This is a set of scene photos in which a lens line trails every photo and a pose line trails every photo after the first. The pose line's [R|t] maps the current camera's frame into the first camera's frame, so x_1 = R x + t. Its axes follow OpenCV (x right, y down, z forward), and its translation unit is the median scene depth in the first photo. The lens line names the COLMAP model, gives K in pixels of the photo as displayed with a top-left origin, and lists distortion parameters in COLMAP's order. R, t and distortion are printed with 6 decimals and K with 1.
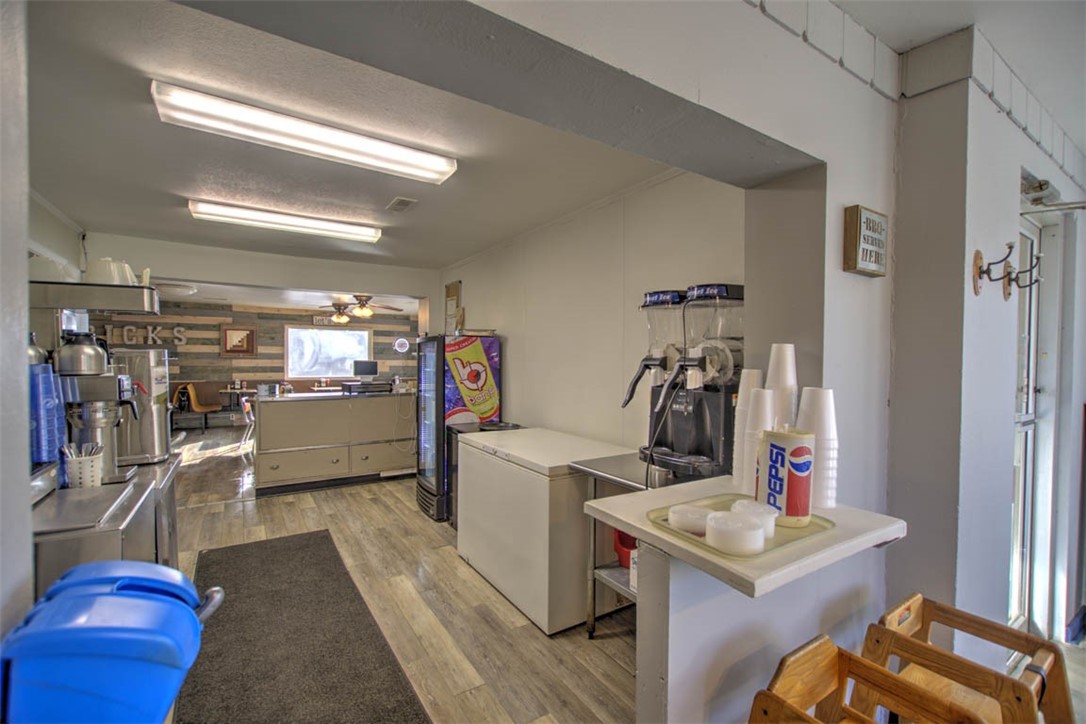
lens RADIAL K [[471.6, 0, 545.6], [0, 471.6, 367.0], [0, 0, 1]] dist [0.008466, -0.000753]
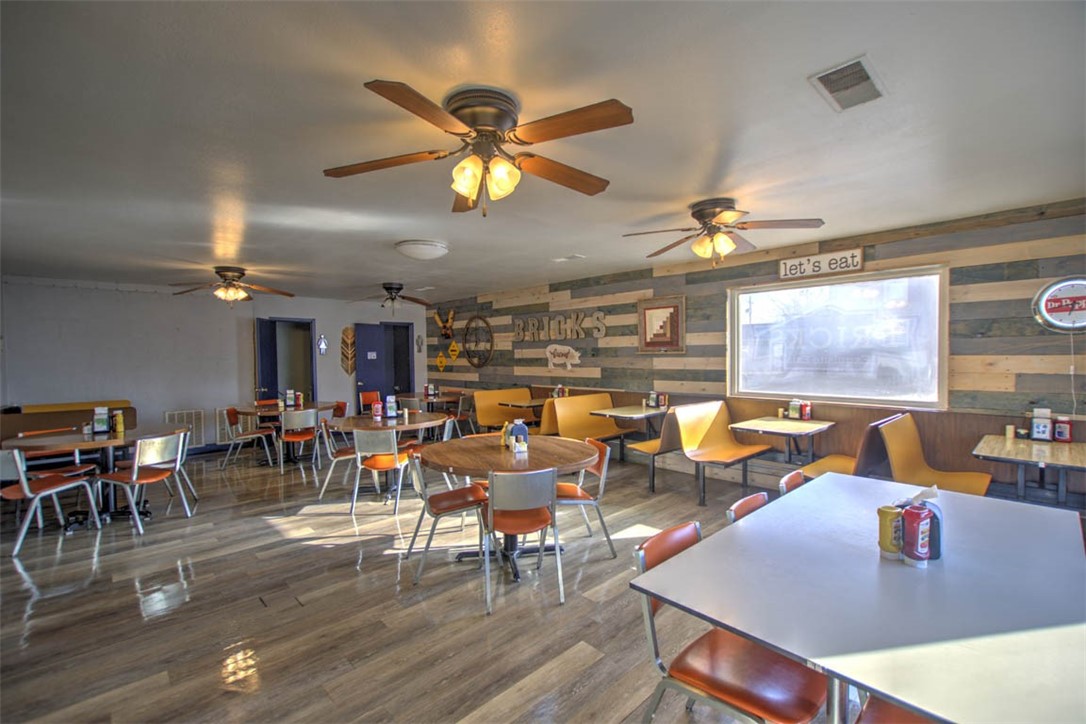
lens RADIAL K [[471.6, 0, 545.0], [0, 471.6, 367.5], [0, 0, 1]] dist [0.008466, -0.000753]
pose [[0.183254, 0.010475, -0.983010, -0.145386], [-0.011758, 0.999895, 0.008463, -0.010368], [0.982995, 0.010007, 0.183358, 1.189310]]
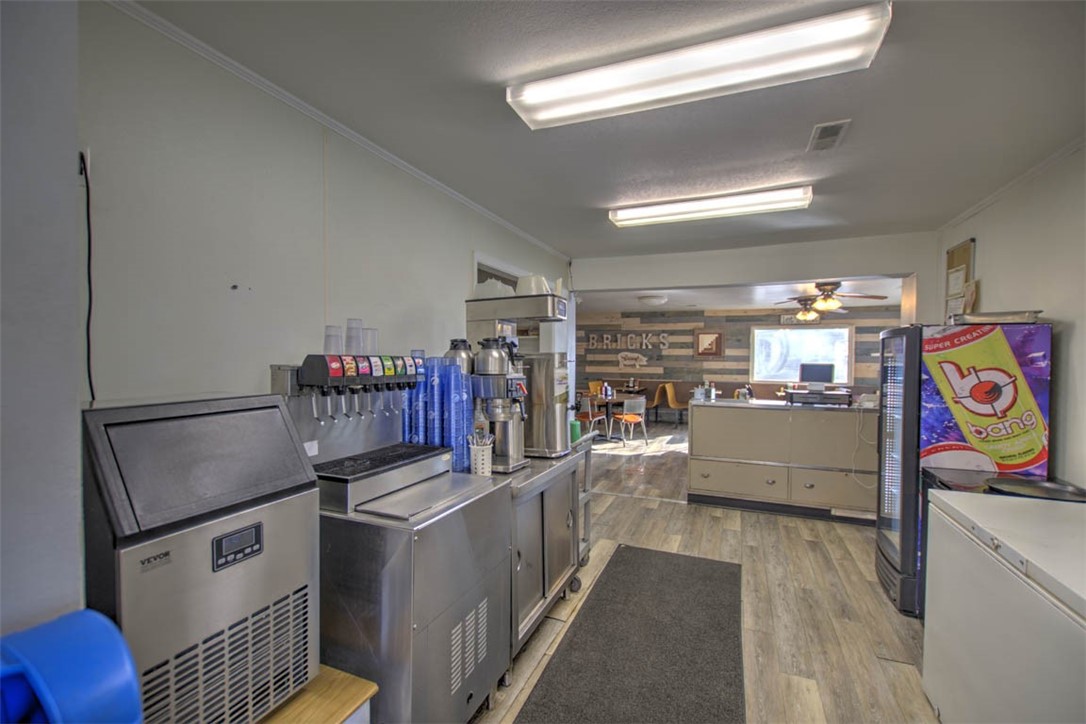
lens RADIAL K [[471.6, 0, 543.6], [0, 471.6, 364.8], [0, 0, 1]] dist [0.008466, -0.000753]
pose [[0.560625, 0.010308, -0.828006, 0.024248], [-0.018202, 0.999834, 0.000123, -0.003596], [0.827870, 0.015002, 0.560720, 0.170204]]
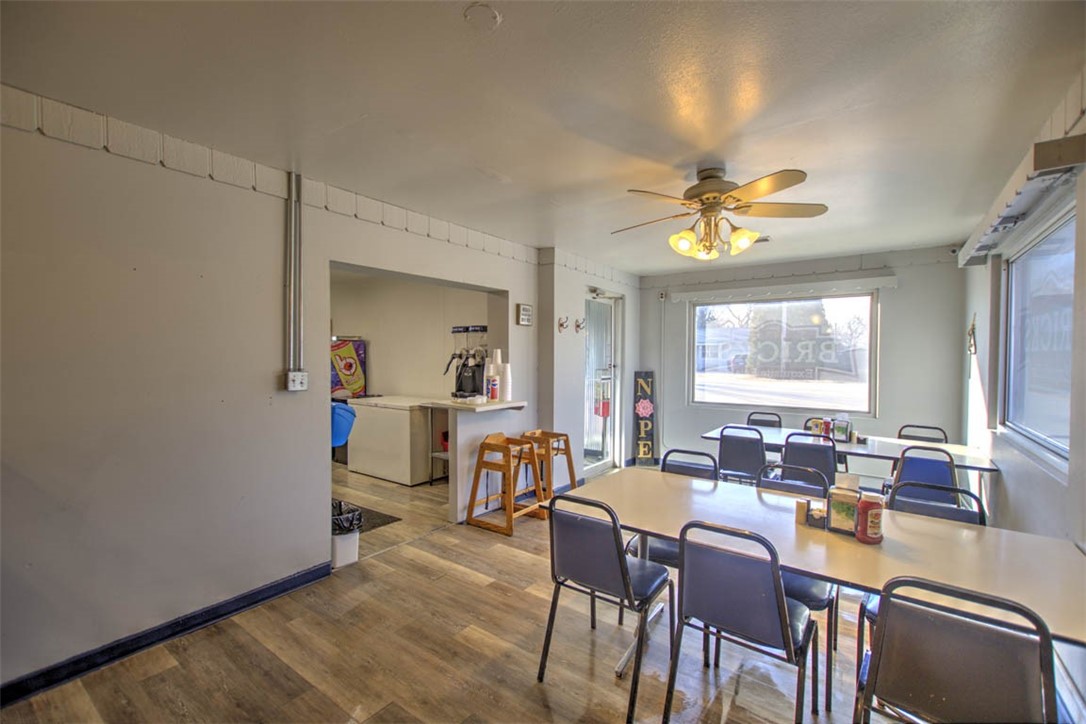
lens RADIAL K [[471.6, 0, 542.3], [0, 471.6, 360.1], [0, 0, 1]] dist [0.008466, -0.000753]
pose [[0.937012, -0.006565, 0.349236, -0.077979], [0.008590, 0.999954, -0.004248, 0.009116], [-0.349192, 0.006980, 0.937025, -0.568552]]
